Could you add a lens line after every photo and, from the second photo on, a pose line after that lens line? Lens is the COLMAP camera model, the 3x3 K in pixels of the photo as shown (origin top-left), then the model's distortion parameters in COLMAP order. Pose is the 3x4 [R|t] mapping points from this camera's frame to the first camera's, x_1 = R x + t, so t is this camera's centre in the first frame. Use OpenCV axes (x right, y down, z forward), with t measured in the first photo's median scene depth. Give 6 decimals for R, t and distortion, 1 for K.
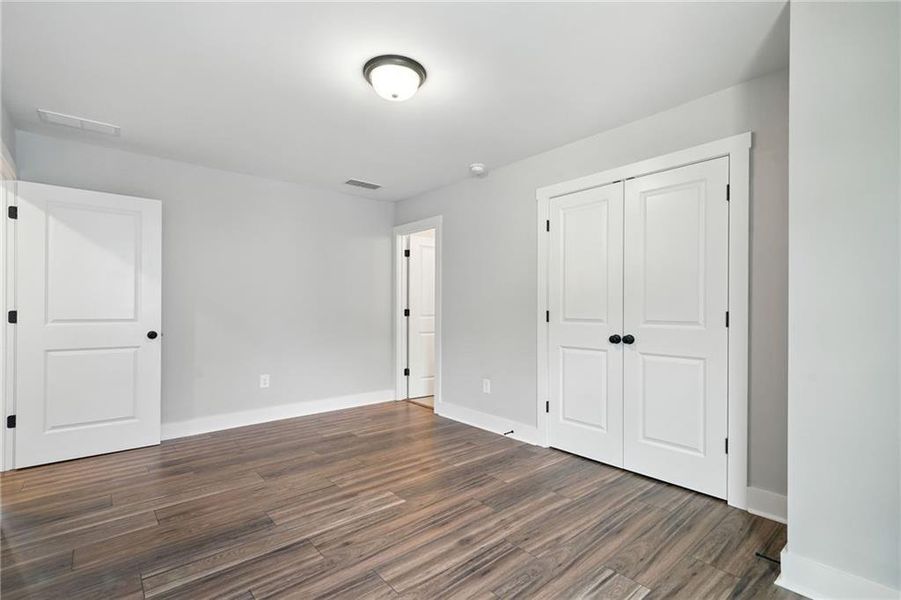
lens RADIAL K [[407.1, 0, 446.7], [0, 407.1, 305.7], [0, 0, 1]] dist [0.000049, -0.000051]
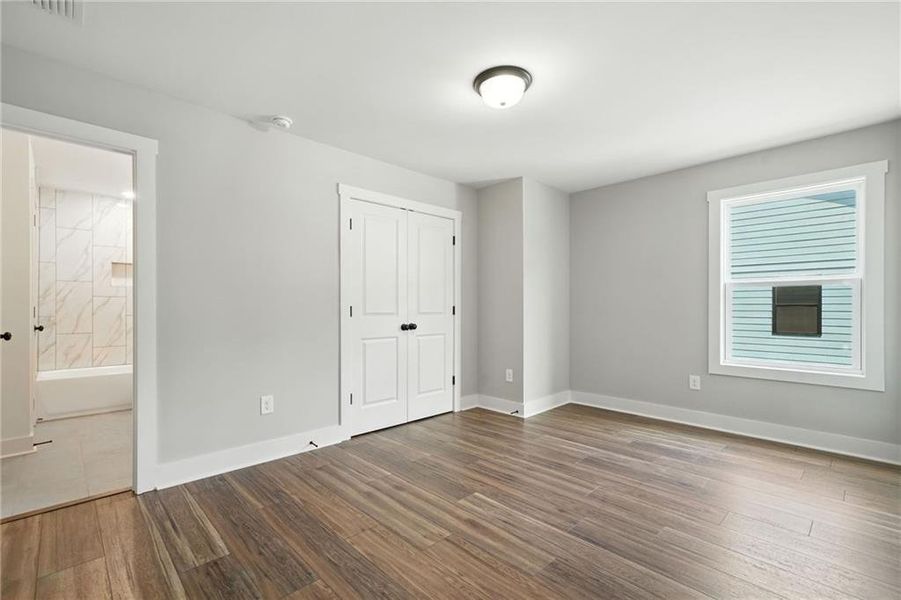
lens RADIAL K [[407.1, 0, 446.7], [0, 407.1, 305.7], [0, 0, 1]] dist [0.000049, -0.000051]
pose [[-0.049329, -0.004365, 0.998773, -1.049270], [-0.001929, 0.999989, 0.004275, 0.007589], [-0.998781, -0.001716, -0.049337, 1.061717]]
